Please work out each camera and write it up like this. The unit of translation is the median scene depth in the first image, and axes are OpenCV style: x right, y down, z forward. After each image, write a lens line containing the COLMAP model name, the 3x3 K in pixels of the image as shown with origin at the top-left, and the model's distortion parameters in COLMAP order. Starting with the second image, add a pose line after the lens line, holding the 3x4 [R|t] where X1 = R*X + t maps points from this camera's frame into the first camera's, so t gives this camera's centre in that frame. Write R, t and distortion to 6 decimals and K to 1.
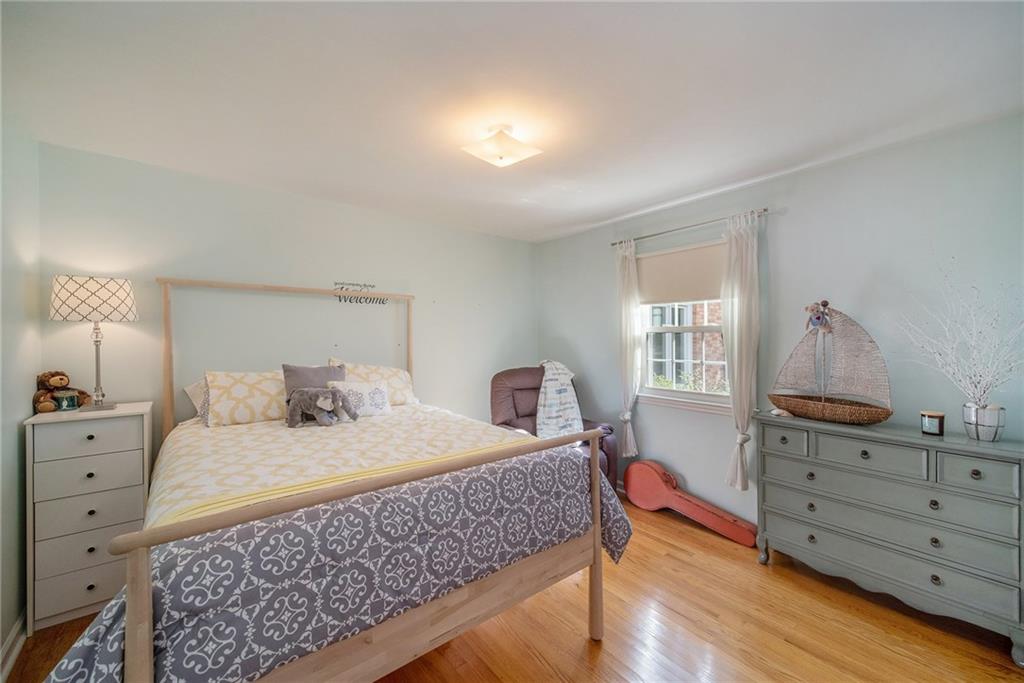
lens RADIAL K [[400.4, 0, 517.6], [0, 400.4, 343.1], [0, 0, 1]] dist [0.034133, -0.000757]
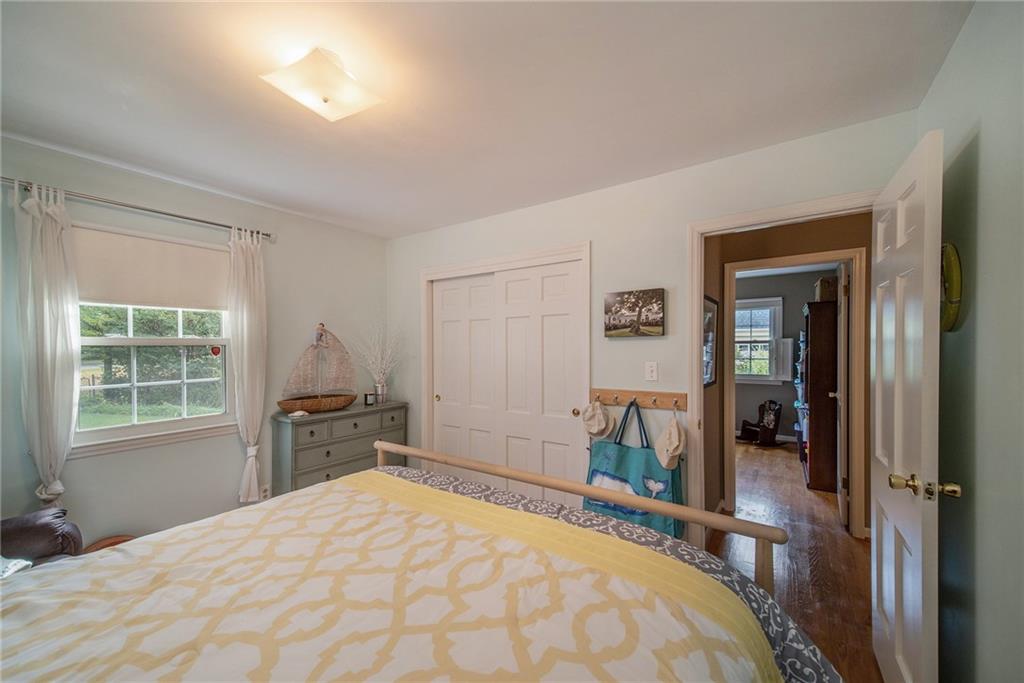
lens RADIAL K [[400.4, 0, 506.7], [0, 400.4, 352.0], [0, 0, 1]] dist [0.034133, -0.000757]
pose [[-0.260468, -0.010886, 0.965421, -1.091354], [0.018215, 0.999703, 0.016187, -0.031714], [-0.965311, 0.021802, -0.260192, 1.180023]]
